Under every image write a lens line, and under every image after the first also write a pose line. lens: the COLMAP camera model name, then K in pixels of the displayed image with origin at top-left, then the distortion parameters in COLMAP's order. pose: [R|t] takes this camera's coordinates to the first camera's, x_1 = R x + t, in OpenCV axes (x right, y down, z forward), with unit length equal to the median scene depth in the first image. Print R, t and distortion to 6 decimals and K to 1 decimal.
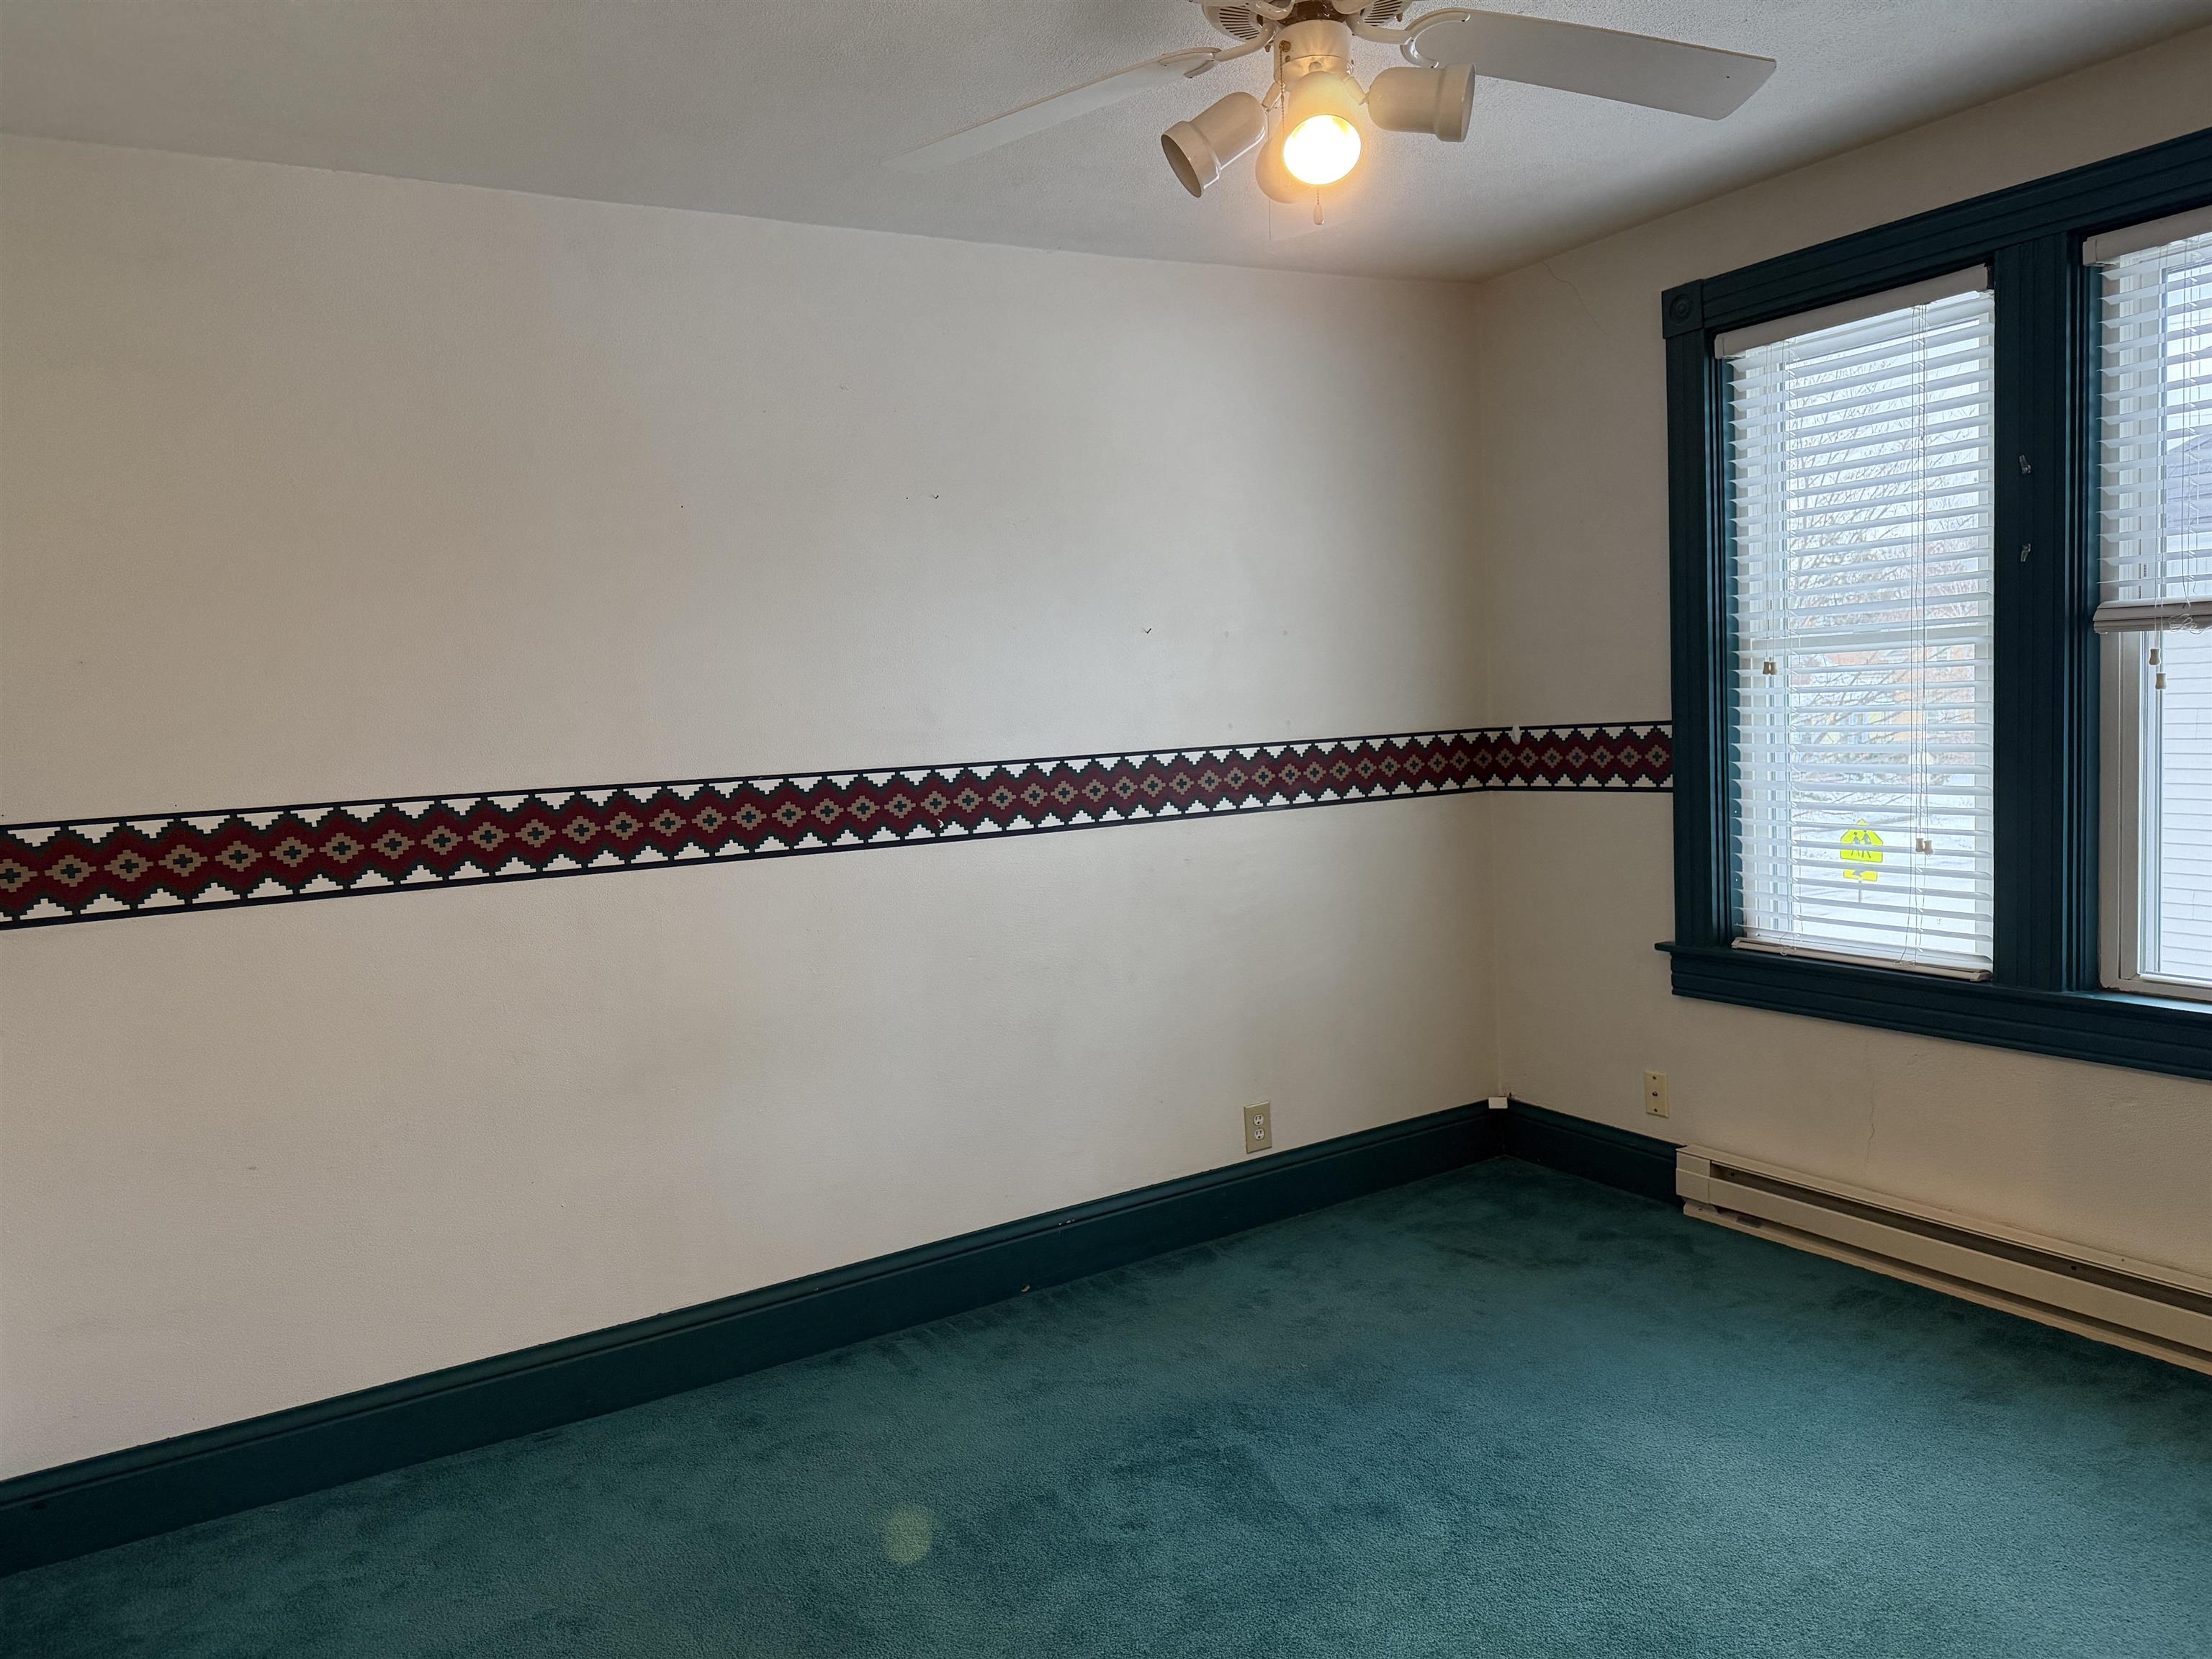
lens RADIAL K [[1545.4, 0, 1110.2], [0, 1545.4, 838.8], [0, 0, 1]] dist [0.000494, -0.005115]
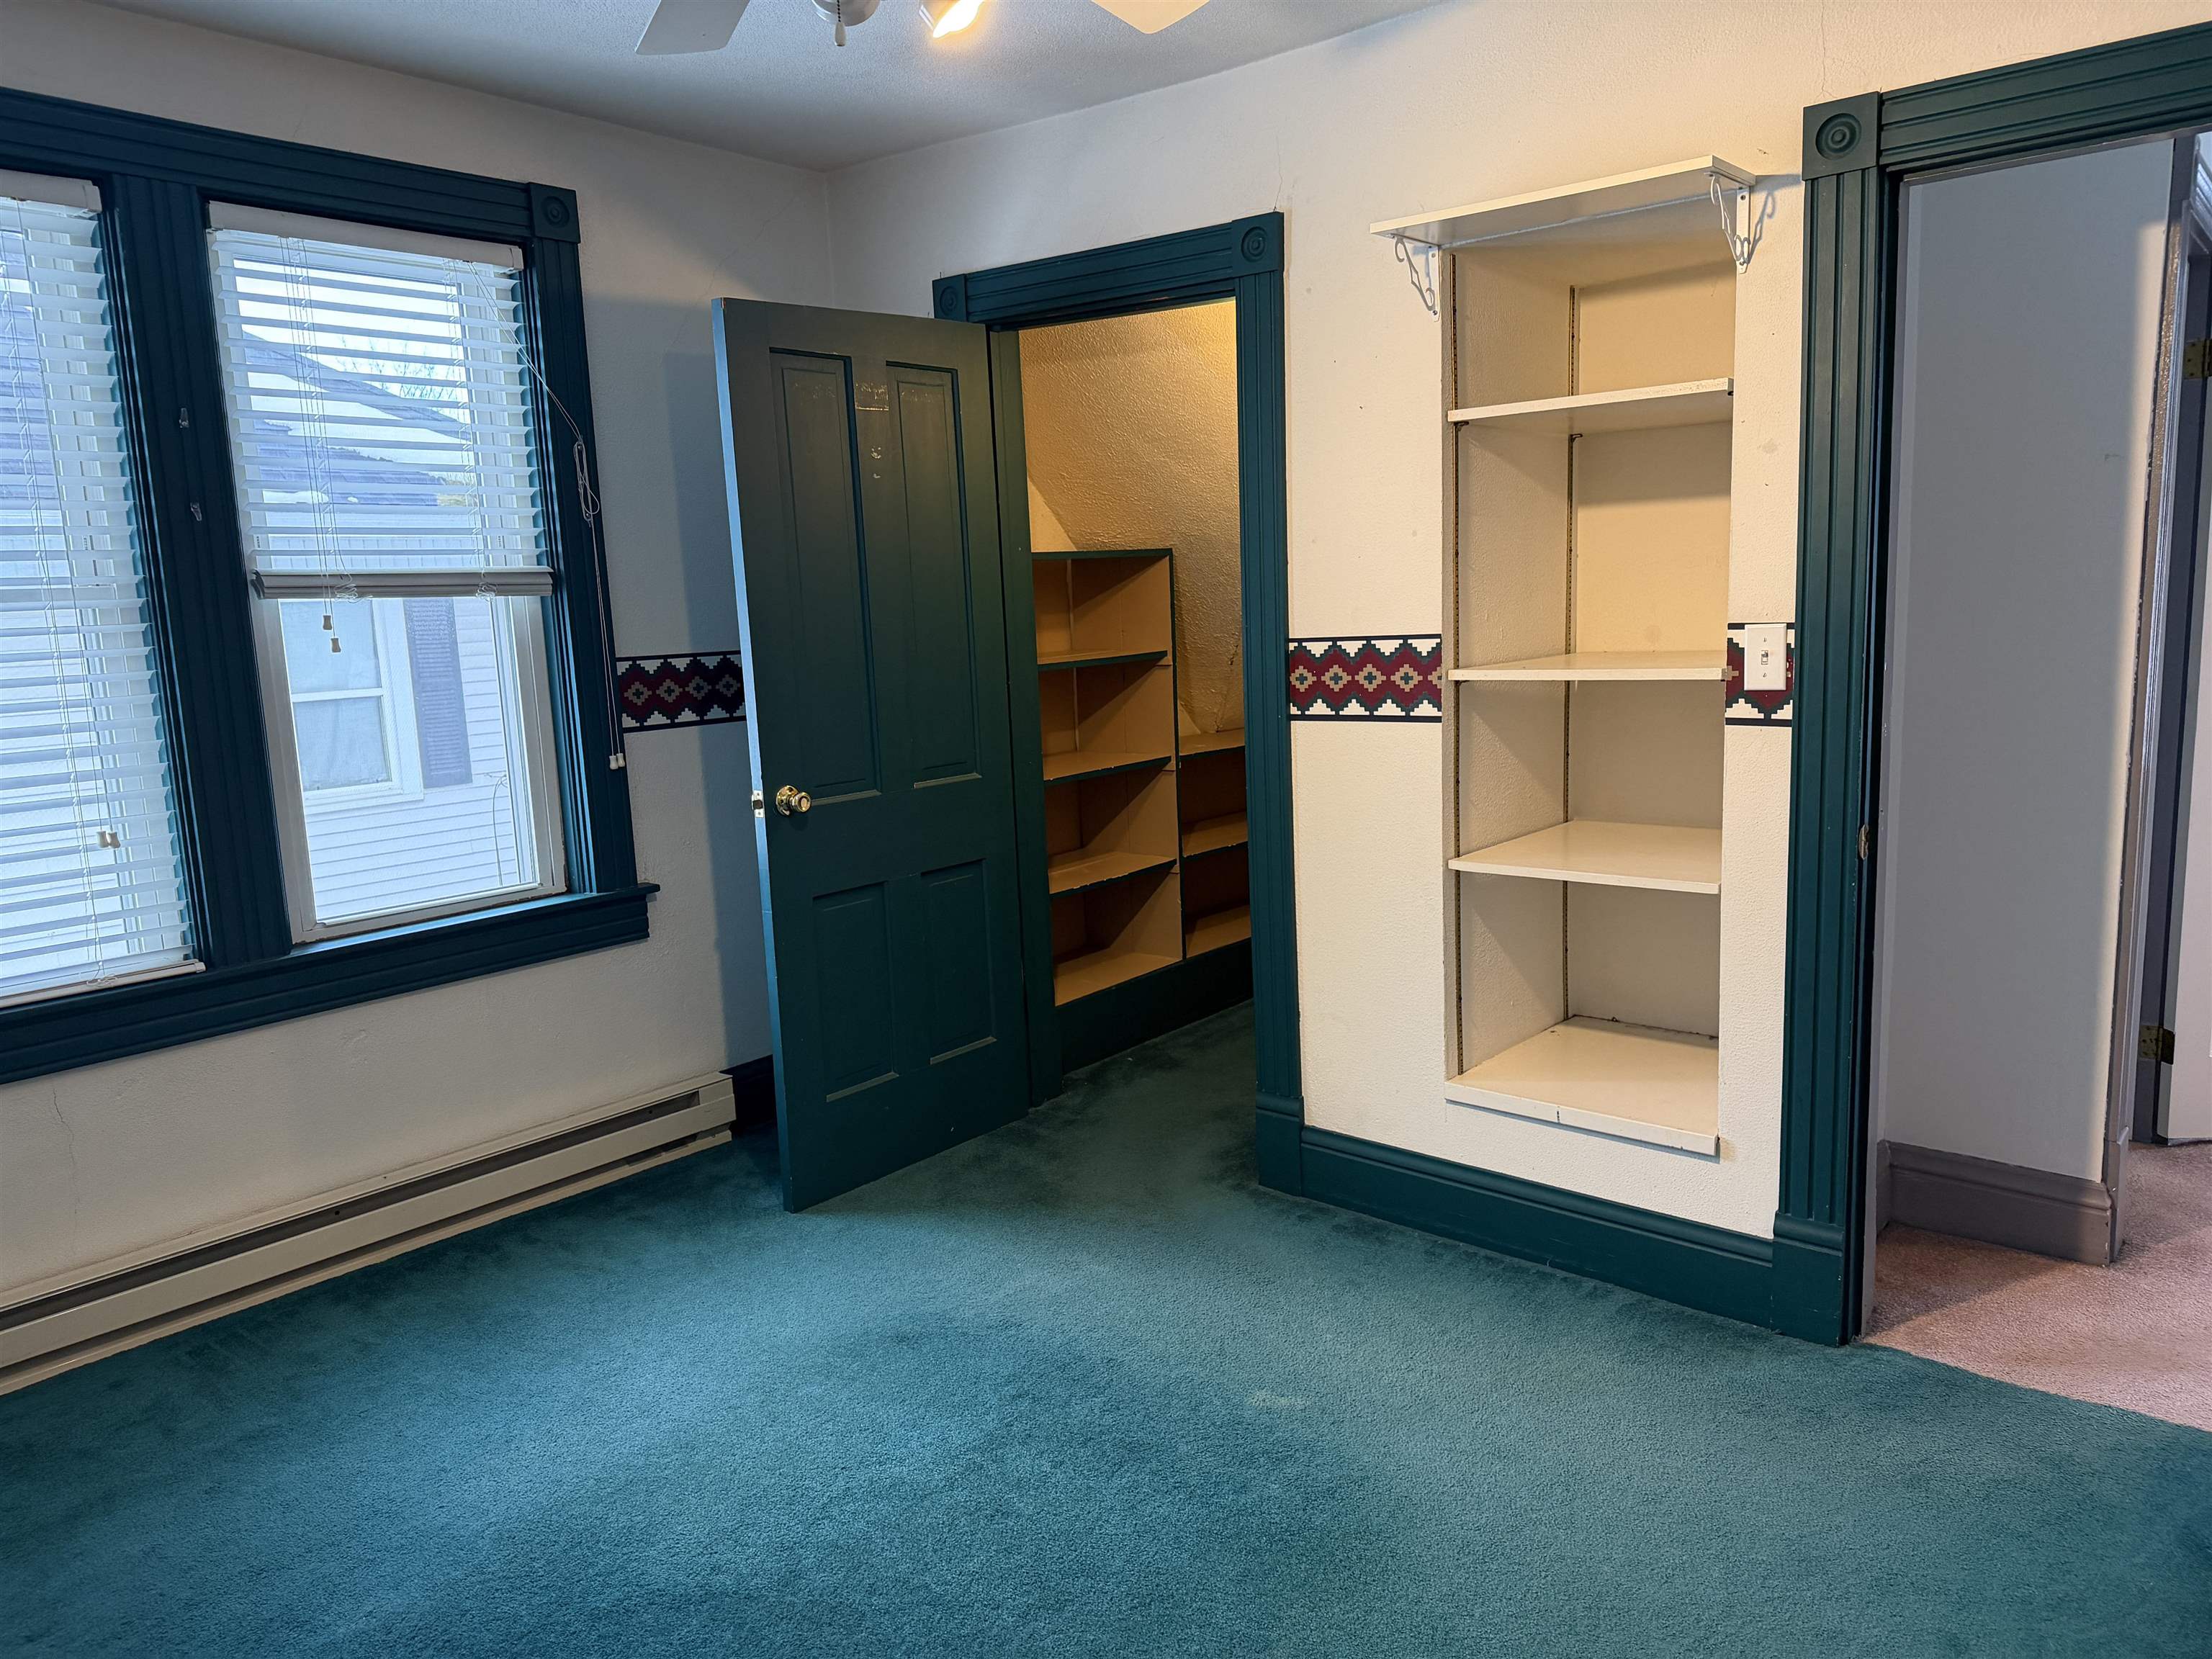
lens RADIAL K [[1545.4, 0, 1112.6], [0, 1545.4, 821.5], [0, 0, 1]] dist [0.000494, -0.005115]
pose [[-0.300726, -0.088159, 0.949627, -0.508588], [0.131760, 0.982330, 0.132920, -0.050636], [-0.944565, 0.165096, -0.283796, 0.780426]]
